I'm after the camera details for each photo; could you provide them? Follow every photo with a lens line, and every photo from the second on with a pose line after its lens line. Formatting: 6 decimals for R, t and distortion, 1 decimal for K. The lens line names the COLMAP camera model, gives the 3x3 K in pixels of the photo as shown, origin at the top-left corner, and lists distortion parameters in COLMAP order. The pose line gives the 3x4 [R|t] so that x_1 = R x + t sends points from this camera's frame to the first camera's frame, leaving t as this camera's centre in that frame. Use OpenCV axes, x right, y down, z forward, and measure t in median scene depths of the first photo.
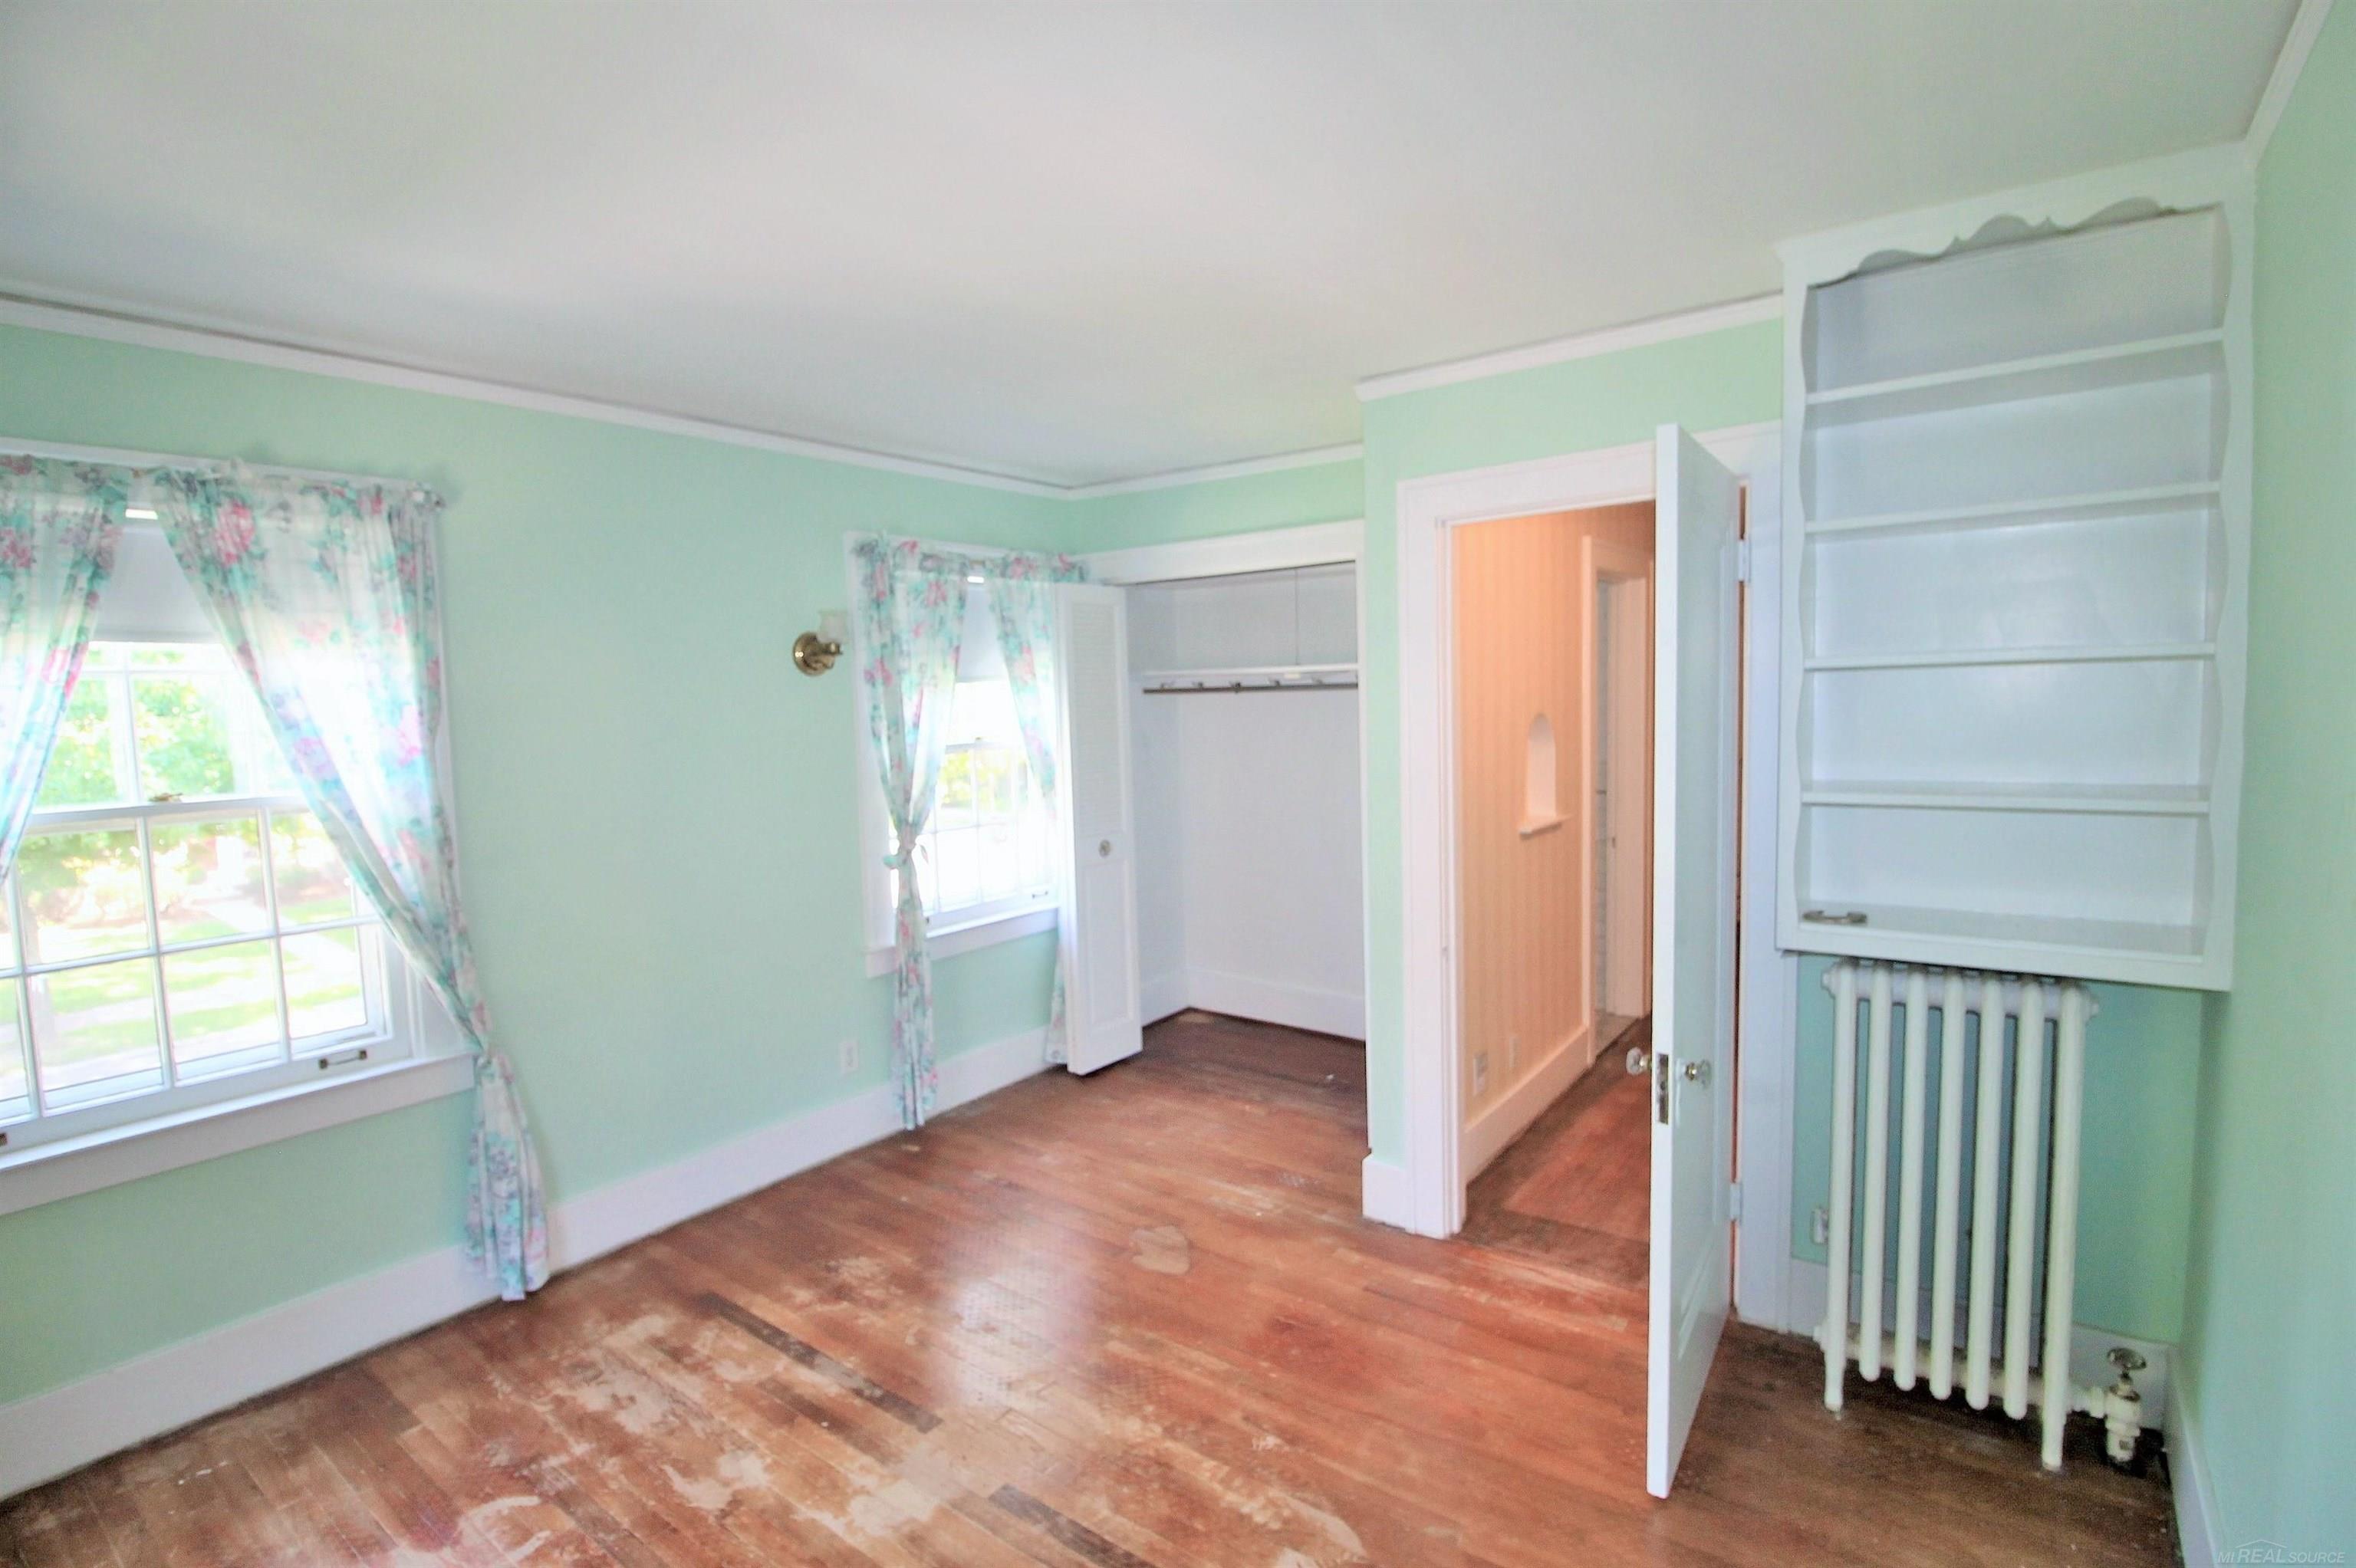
lens RADIAL K [[1127.6, 0, 1172.9], [0, 1127.6, 789.6], [0, 0, 1]] dist [-0.008667, -0.007103]
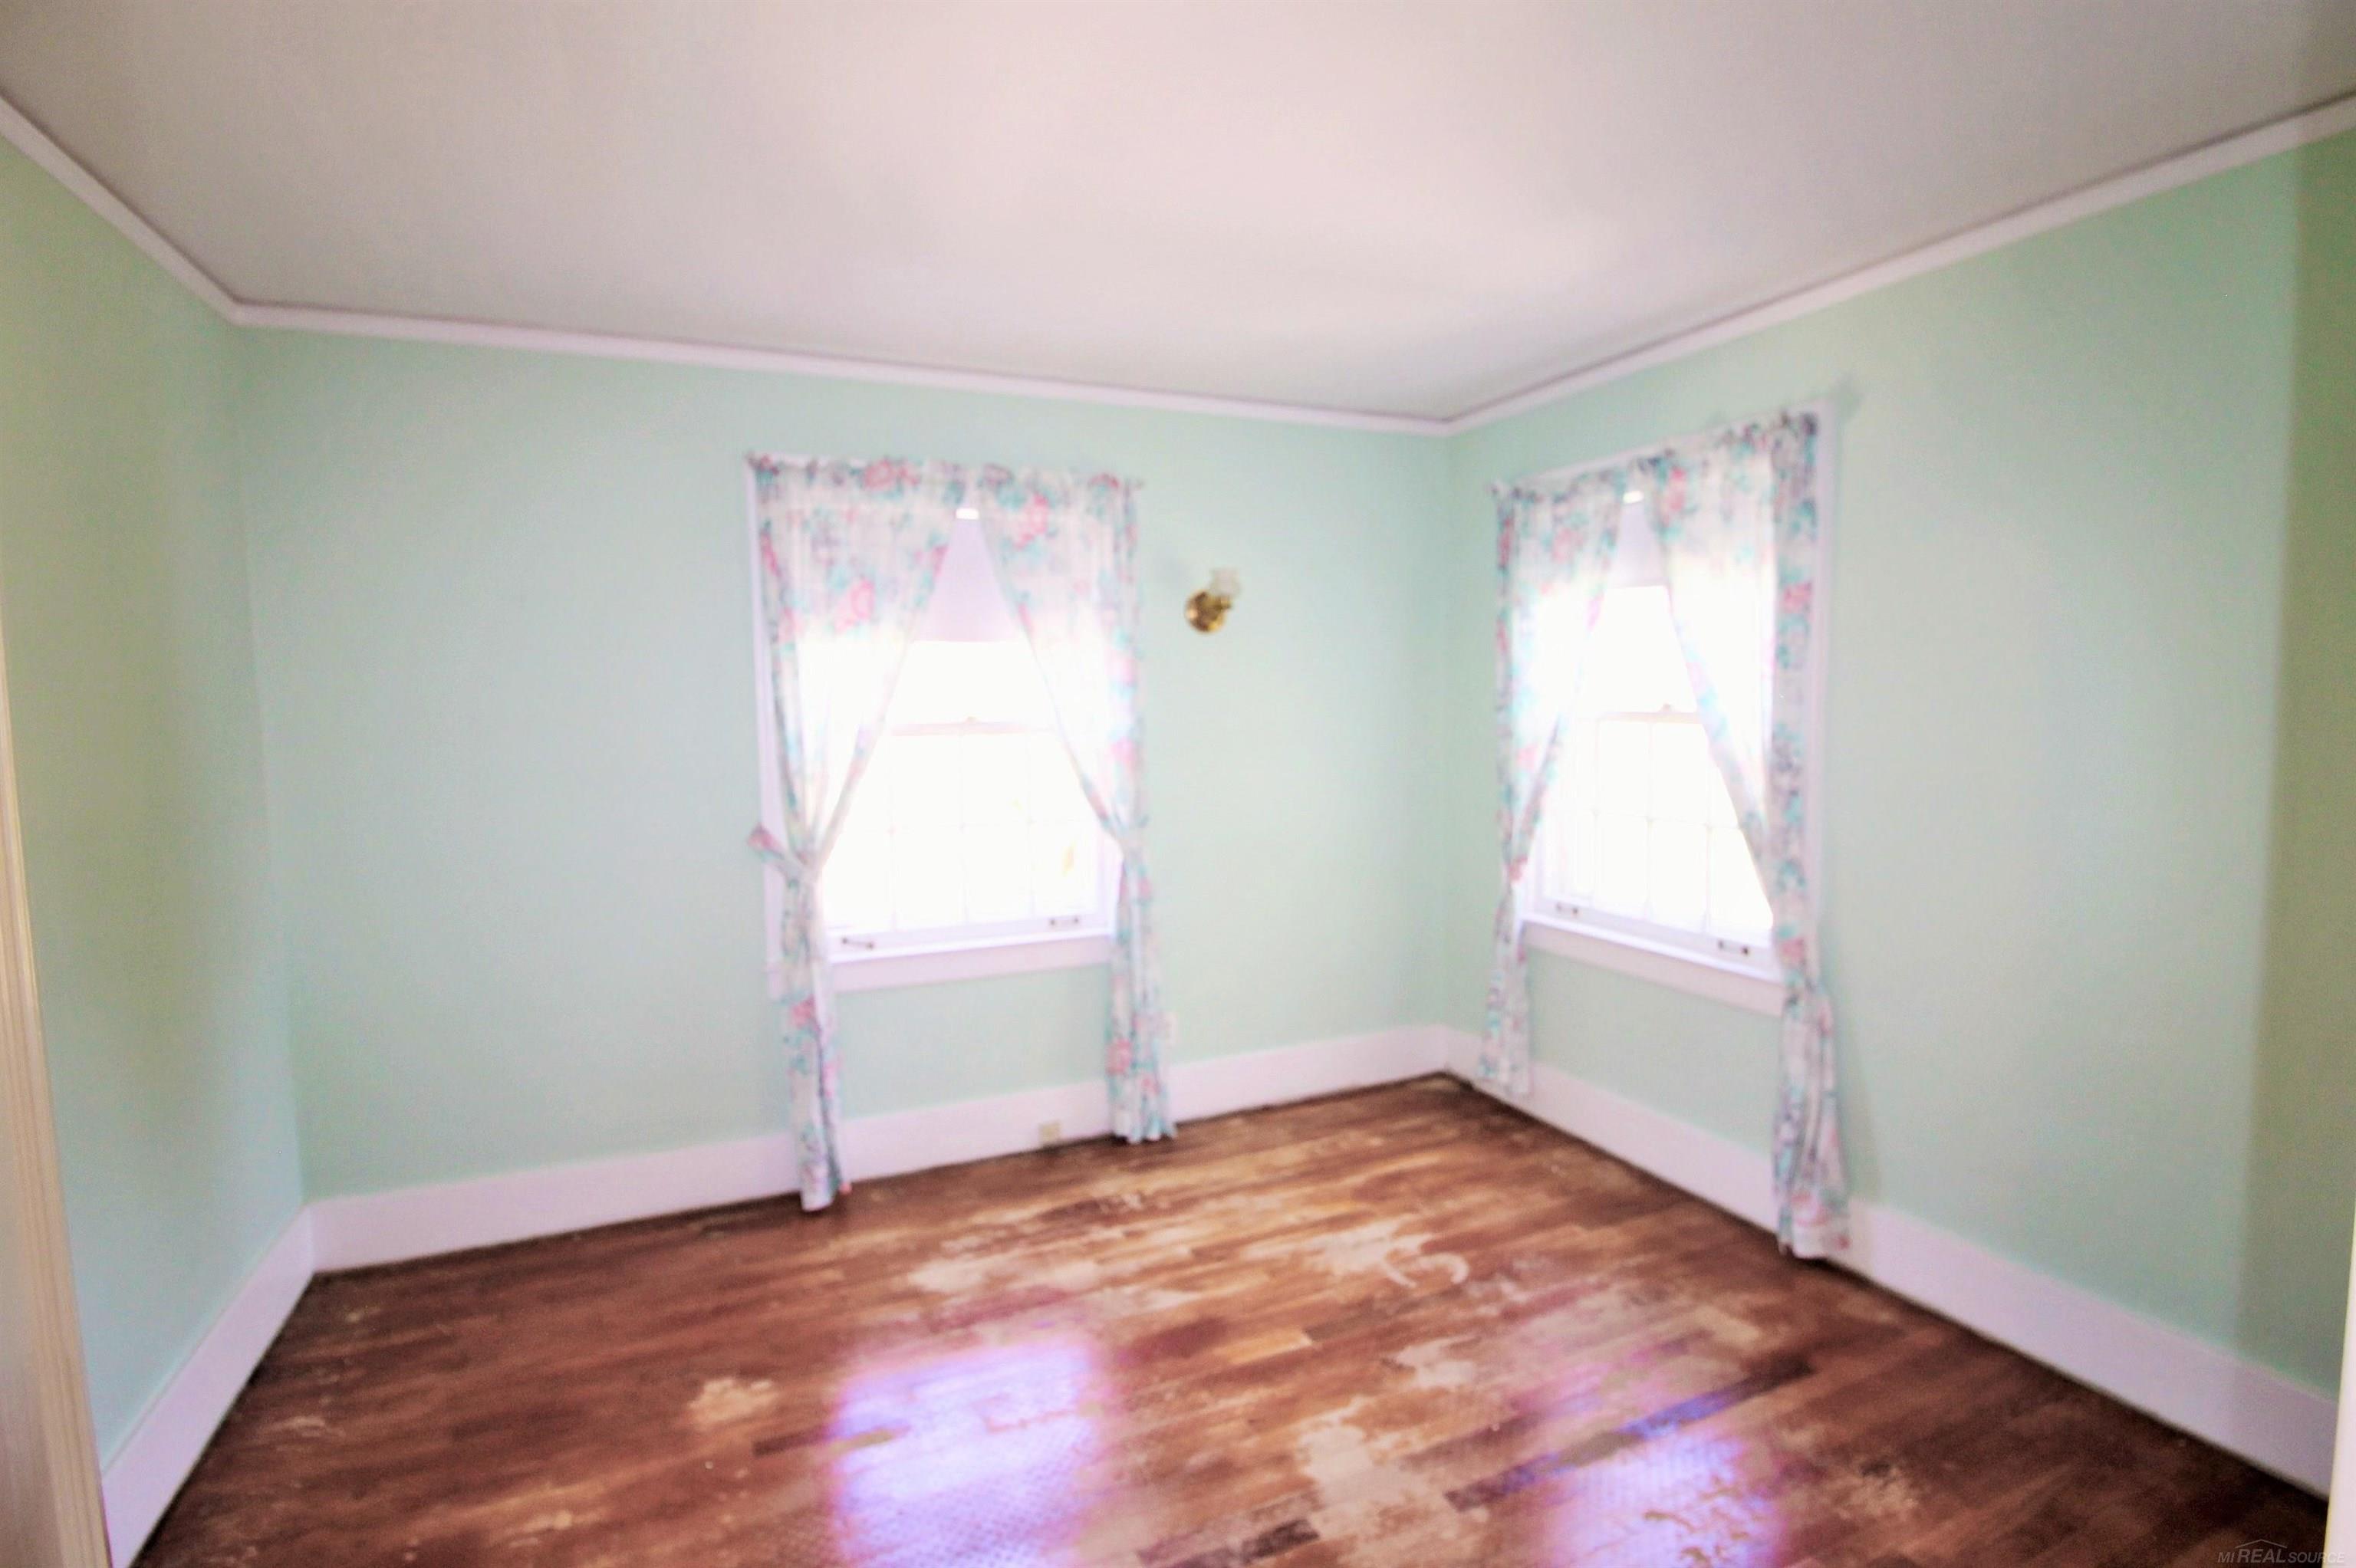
lens RADIAL K [[1127.6, 0, 1174.3], [0, 1127.6, 777.5], [0, 0, 1]] dist [-0.008667, -0.007103]
pose [[-0.506851, 0.114399, -0.854409, 0.558330], [-0.025570, 0.988724, 0.147552, -0.093086], [0.861655, 0.096634, -0.498210, 1.200469]]
